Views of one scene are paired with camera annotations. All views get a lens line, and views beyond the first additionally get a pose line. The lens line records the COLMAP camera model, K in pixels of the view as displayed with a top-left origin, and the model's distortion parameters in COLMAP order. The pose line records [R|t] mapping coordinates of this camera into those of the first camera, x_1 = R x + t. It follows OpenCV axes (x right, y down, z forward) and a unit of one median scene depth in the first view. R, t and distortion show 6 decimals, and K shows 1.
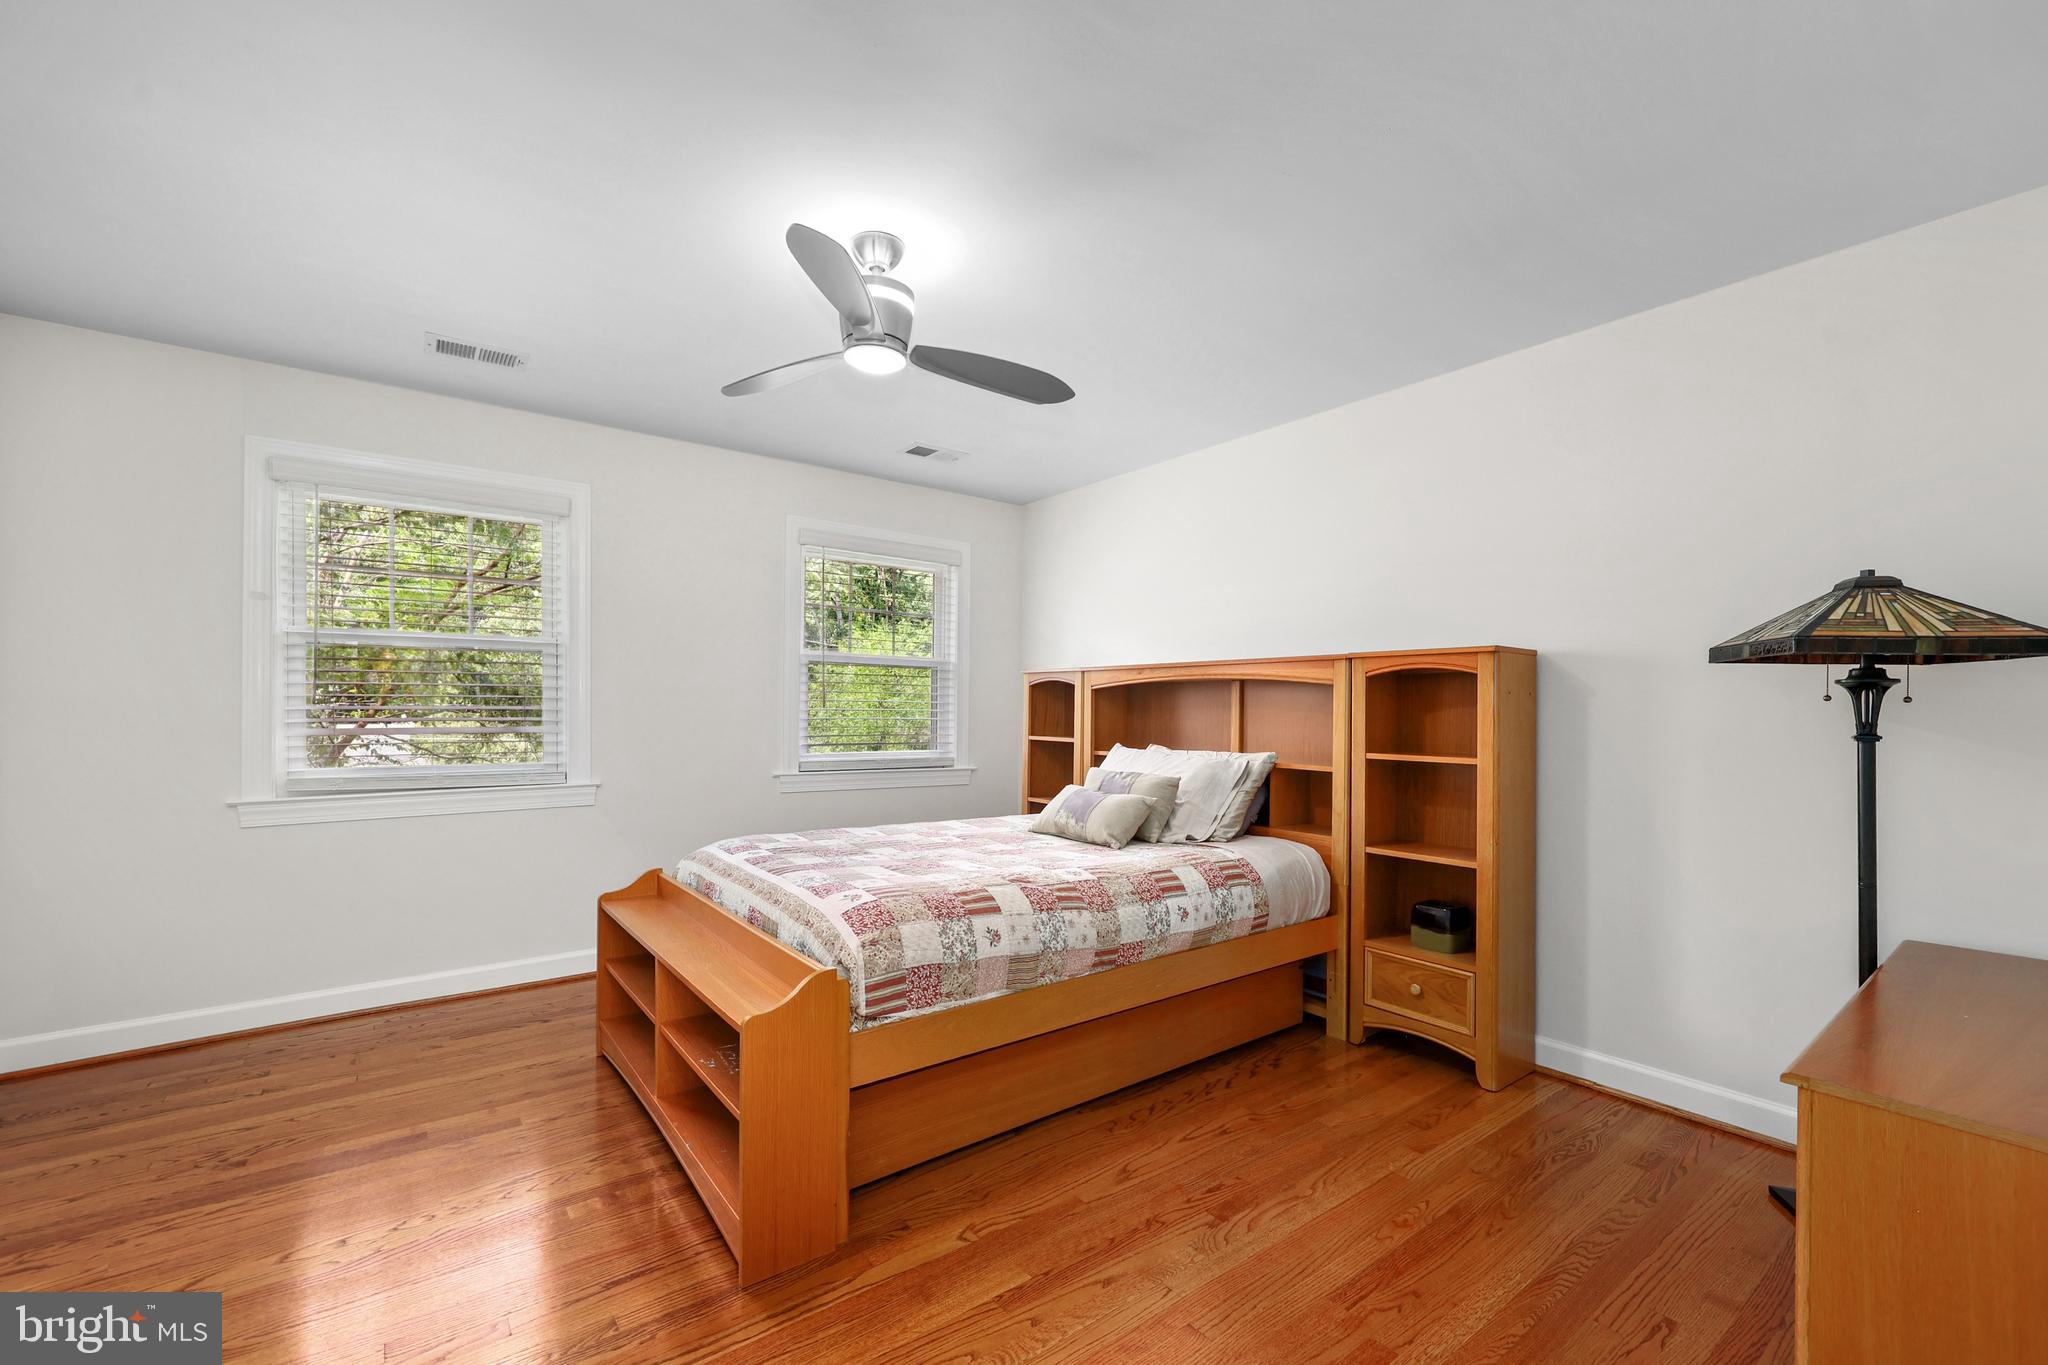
lens RADIAL K [[854.7, 0, 1027.6], [0, 854.7, 696.3], [0, 0, 1]] dist [0.000732, 0.000143]
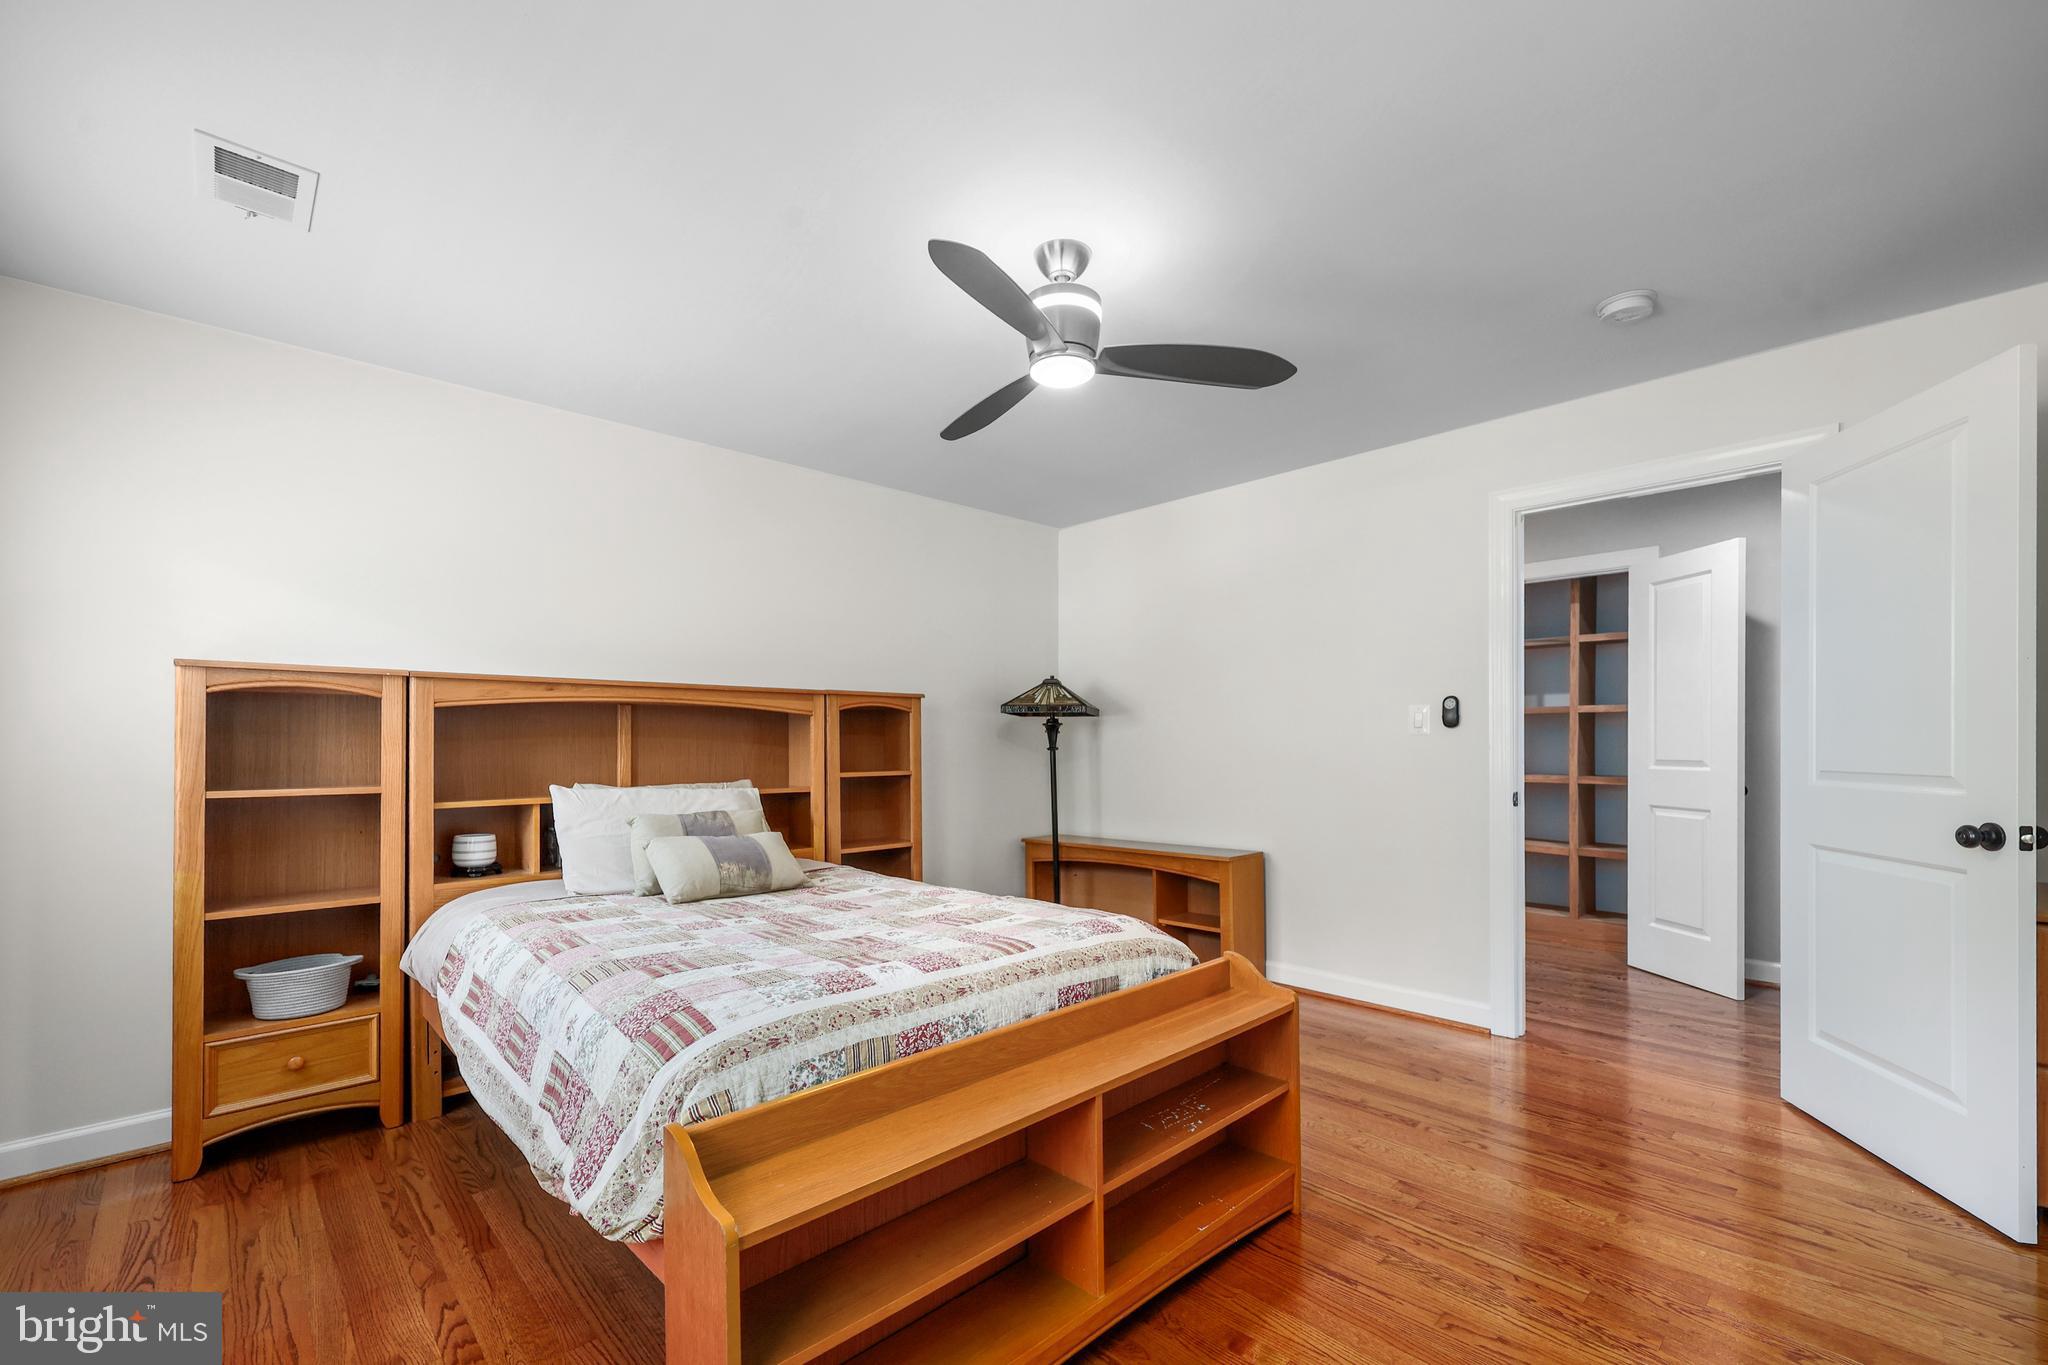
lens RADIAL K [[858.3, 0, 1027.7], [0, 858.3, 741.6], [0, 0, 1]] dist [-0.001961, -0.000172]
pose [[-0.114334, -0.003699, 0.993435, -0.850556], [-0.010676, 0.999940, 0.002494, 0.015640], [-0.993385, -0.010321, -0.114366, 0.871413]]
